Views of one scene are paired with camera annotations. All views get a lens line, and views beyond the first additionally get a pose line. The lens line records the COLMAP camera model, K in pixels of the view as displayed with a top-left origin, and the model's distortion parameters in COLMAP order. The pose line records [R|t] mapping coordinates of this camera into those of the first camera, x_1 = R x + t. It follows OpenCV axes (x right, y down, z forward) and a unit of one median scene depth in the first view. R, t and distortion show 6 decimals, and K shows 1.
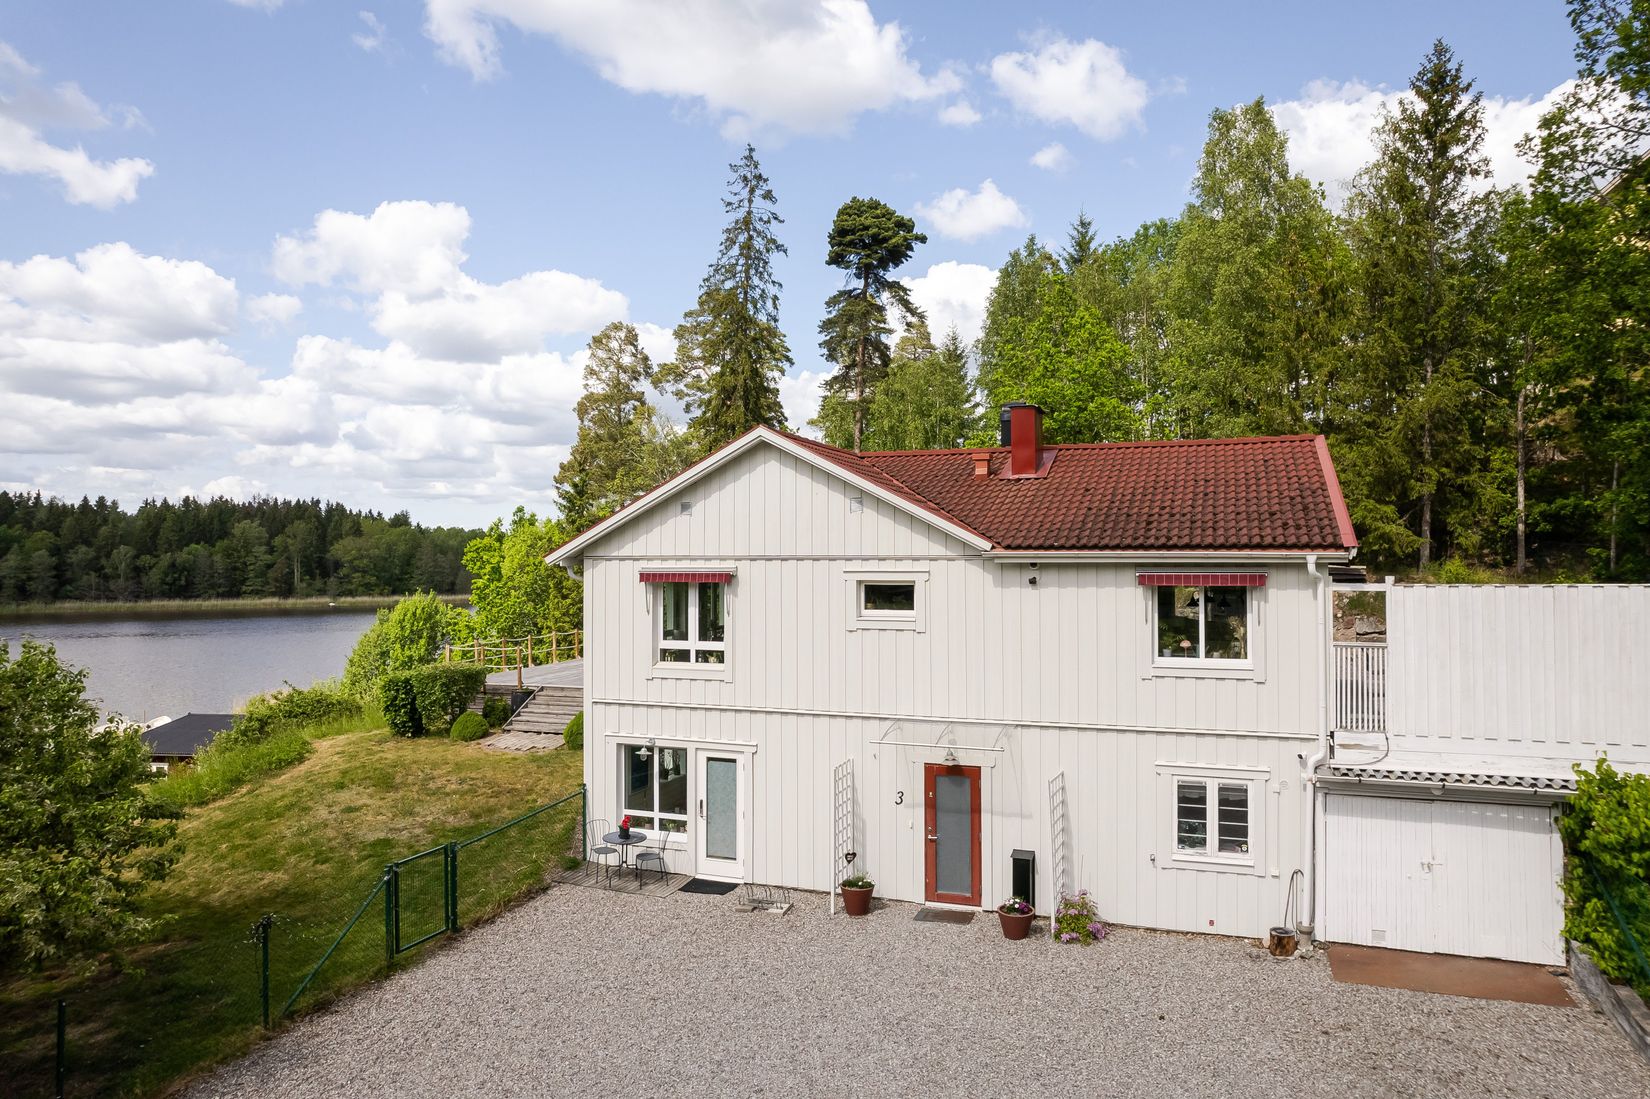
lens RADIAL K [[1089.9, 0, 823.7], [0, 1089.9, 527.0], [0, 0, 1]] dist [-0.069835, 0.088366]
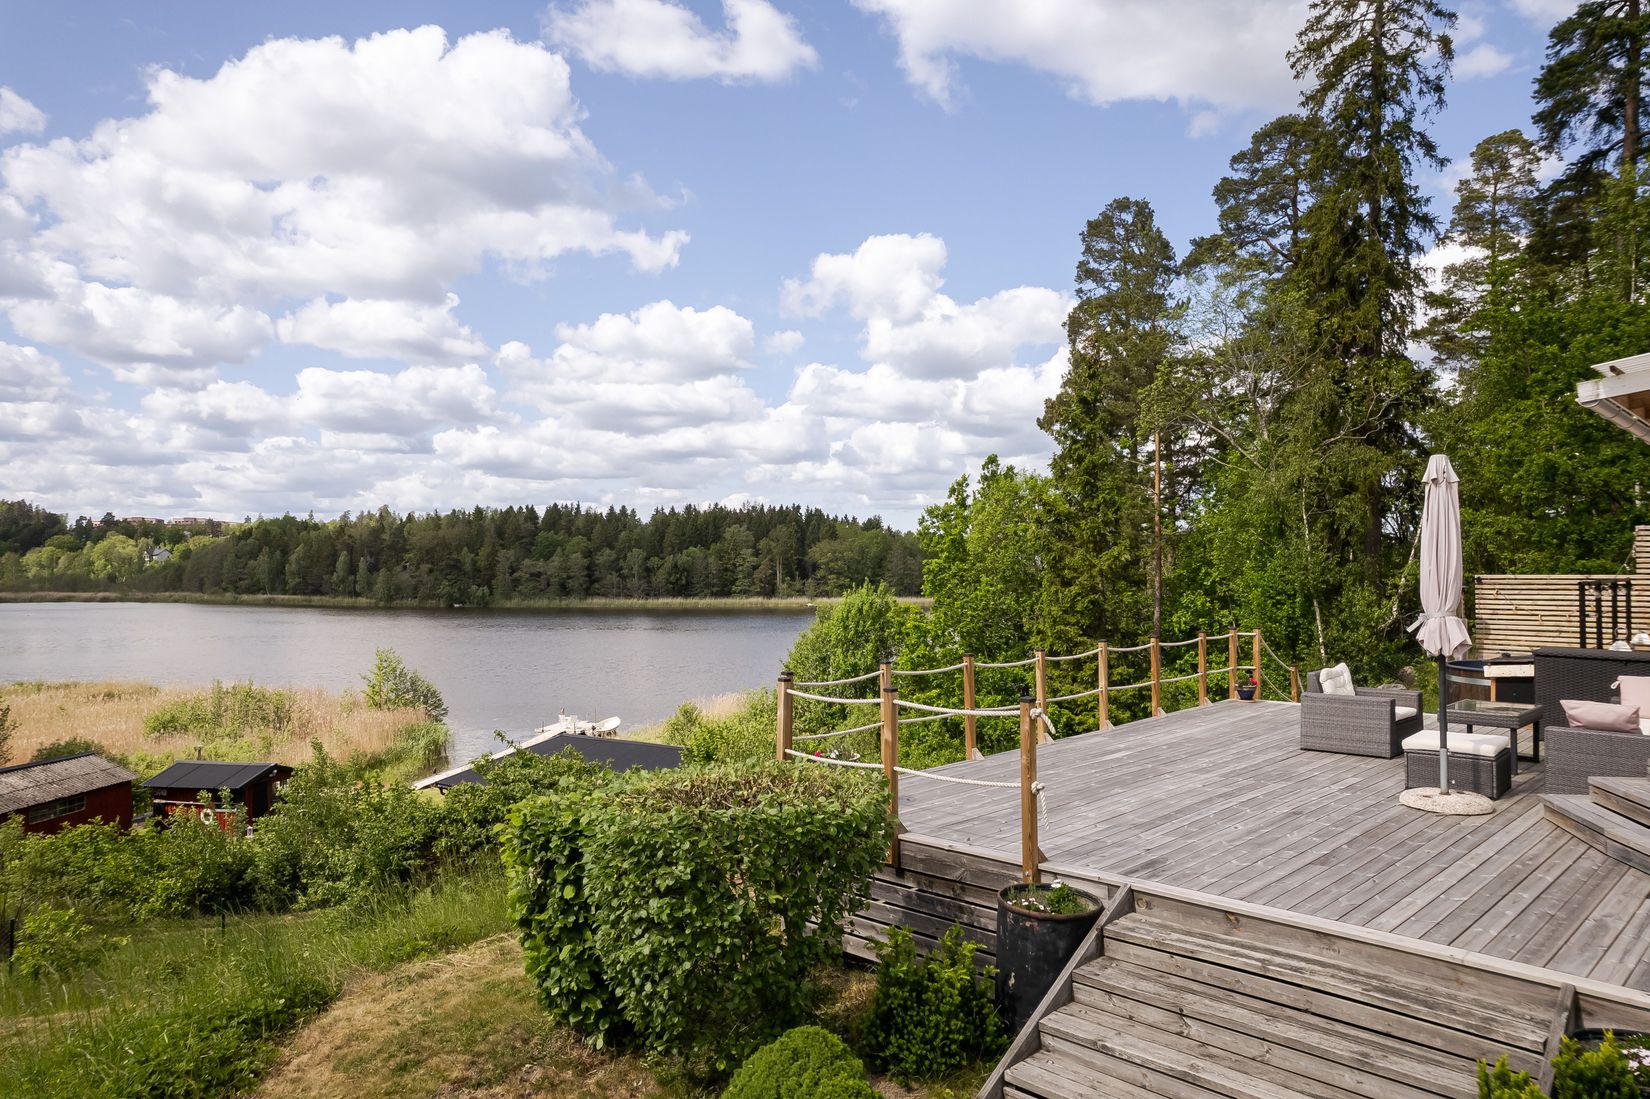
lens RADIAL K [[1067.6, 0, 830.8], [0, 1067.6, 527.7], [0, 0, 1]] dist [-0.069875, 0.080315]
pose [[0.913723, -0.012192, -0.406154, -0.086539], [0.009458, 0.999917, -0.008738, 0.028134], [0.406226, 0.004143, 0.913763, 0.296612]]
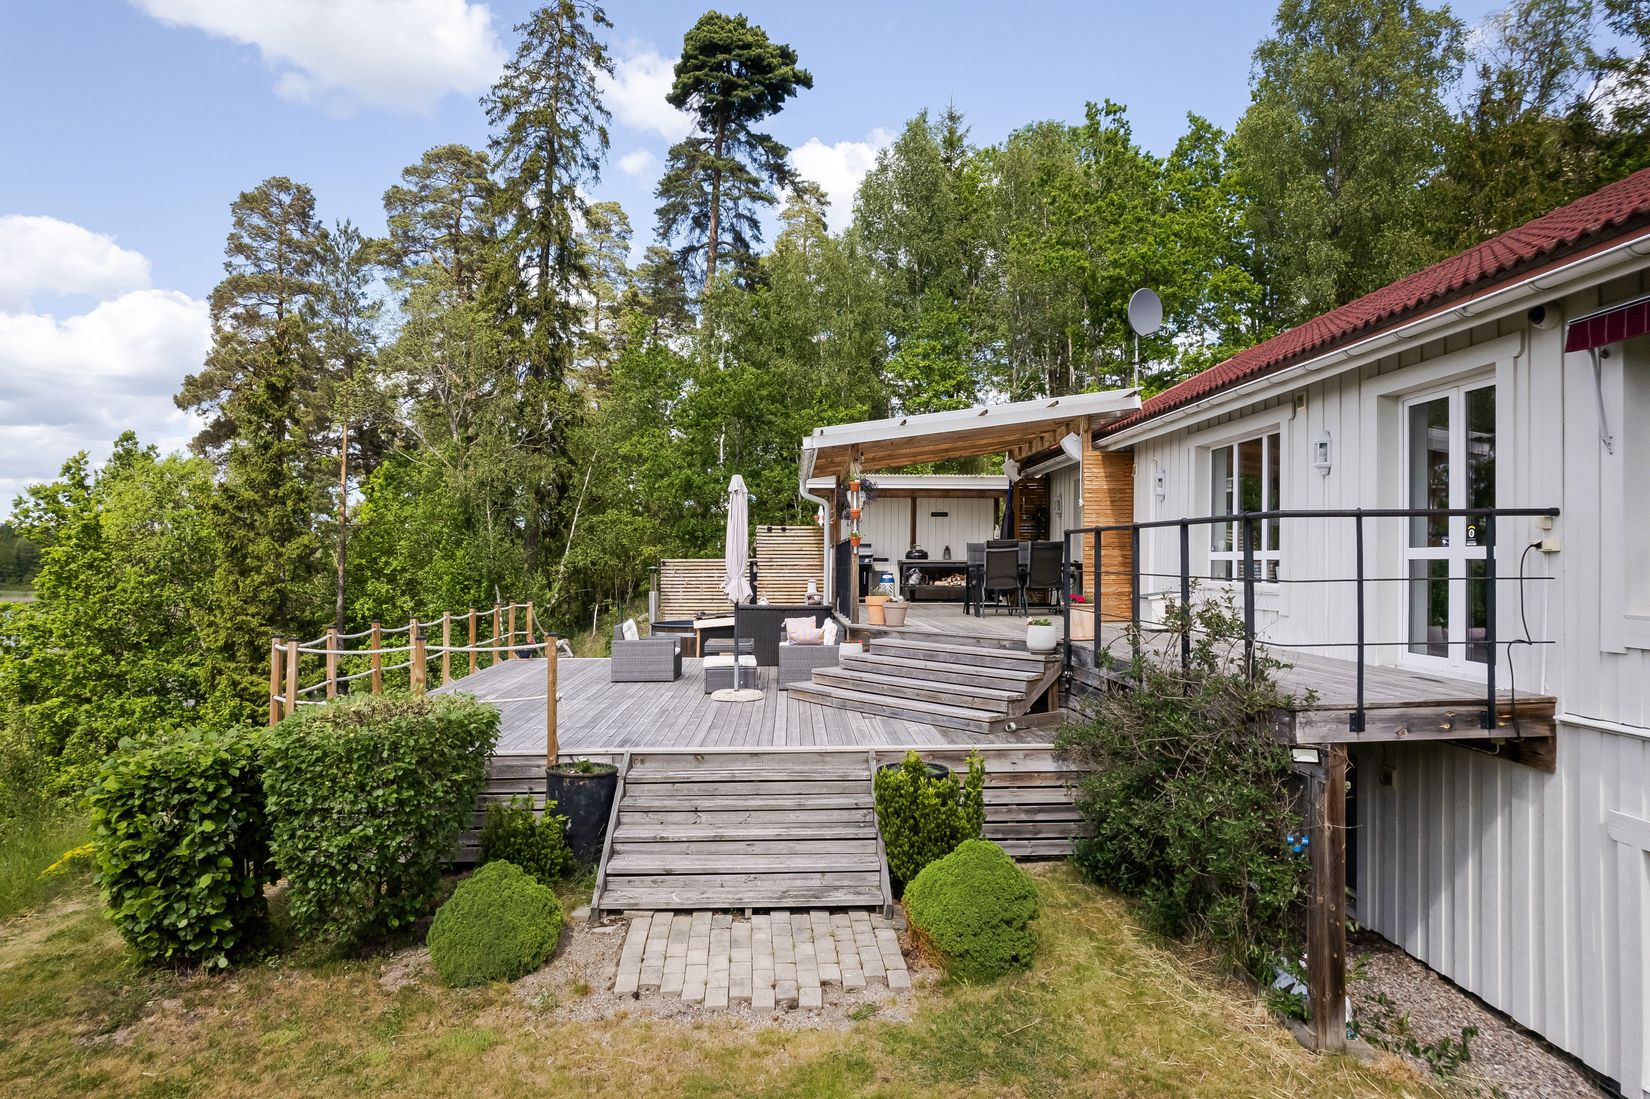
lens RADIAL K [[1067.6, 0, 830.8], [0, 1067.6, 527.7], [0, 0, 1]] dist [-0.069875, 0.080315]
pose [[0.919307, 0.014338, 0.393281, -0.128859], [-0.012965, 0.999897, -0.006146, 0.029866], [-0.393328, 0.000551, 0.919398, 0.255801]]
